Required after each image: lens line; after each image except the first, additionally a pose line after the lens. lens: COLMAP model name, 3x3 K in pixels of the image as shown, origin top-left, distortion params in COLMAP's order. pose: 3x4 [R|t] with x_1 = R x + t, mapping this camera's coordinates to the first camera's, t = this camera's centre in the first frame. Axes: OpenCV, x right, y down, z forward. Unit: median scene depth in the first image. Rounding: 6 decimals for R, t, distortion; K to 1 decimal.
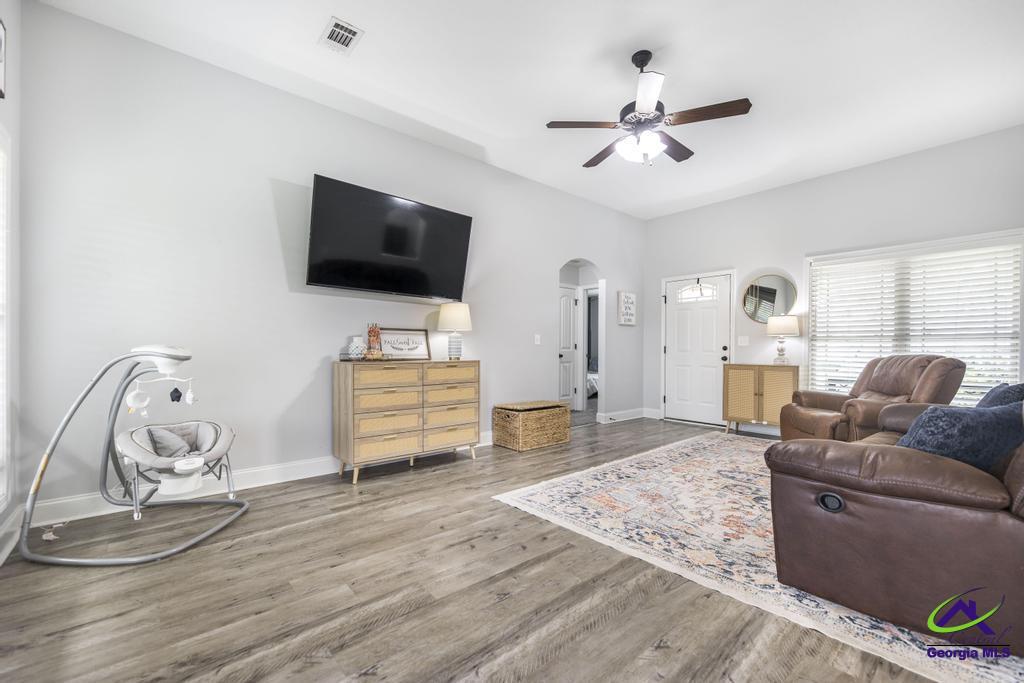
lens RADIAL K [[418.1, 0, 507.9], [0, 418.1, 345.0], [0, 0, 1]] dist [-0.000671, 0.000014]
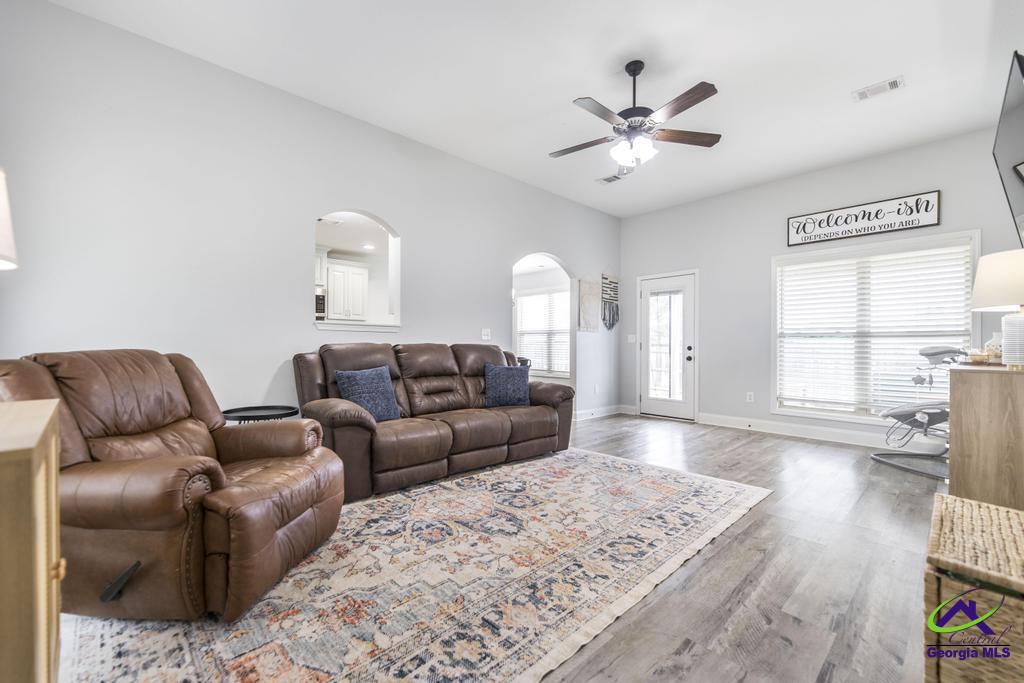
lens RADIAL K [[430.6, 0, 495.8], [0, 430.6, 346.0], [0, 0, 1]] dist [0.000532, 0.000011]
pose [[-0.999468, -0.011390, -0.030576, 0.592758], [-0.011054, 0.999877, -0.011116, 0.019488], [0.030699, -0.010772, -0.999471, 1.769688]]
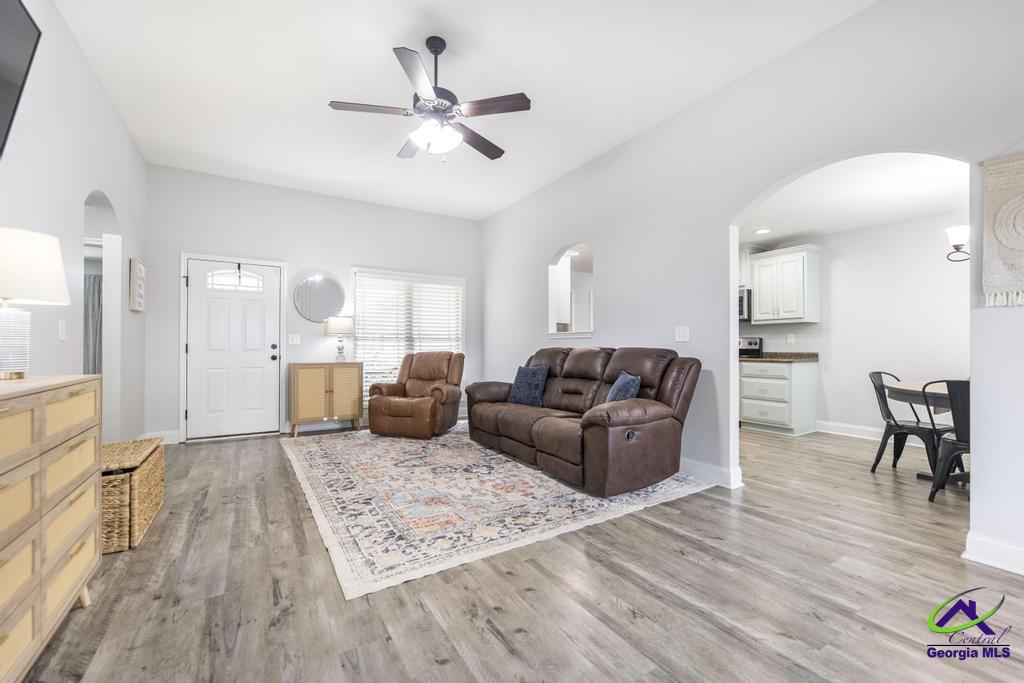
lens RADIAL K [[418.1, 0, 507.9], [0, 418.1, 345.0], [0, 0, 1]] dist [-0.000671, 0.000014]
pose [[0.165315, 0.002389, 0.986238, -0.508954], [-0.011211, 0.999937, -0.000543, -0.001684], [-0.986177, -0.010967, 0.165331, 0.584465]]
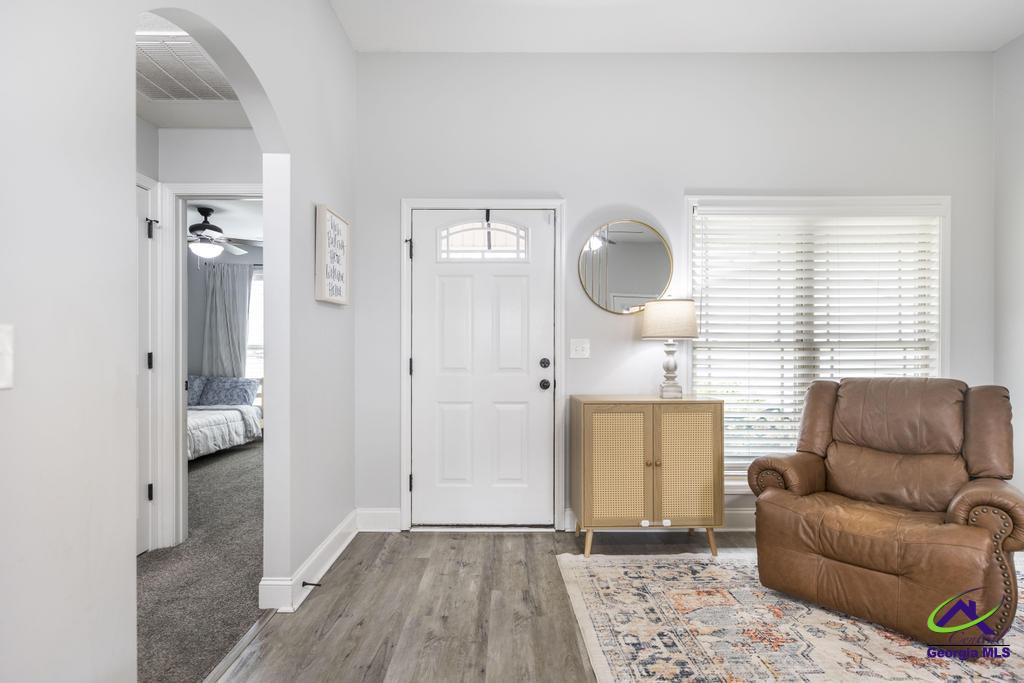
lens RADIAL K [[521.8, 0, 511.7], [0, 521.8, 349.6], [0, 0, 1]] dist [-0.000168, 0.000416]
pose [[0.650474, -0.008207, 0.759484, 0.072164], [-0.006151, 0.999852, 0.016073, -0.029025], [-0.759504, -0.015127, 0.650327, 1.091632]]
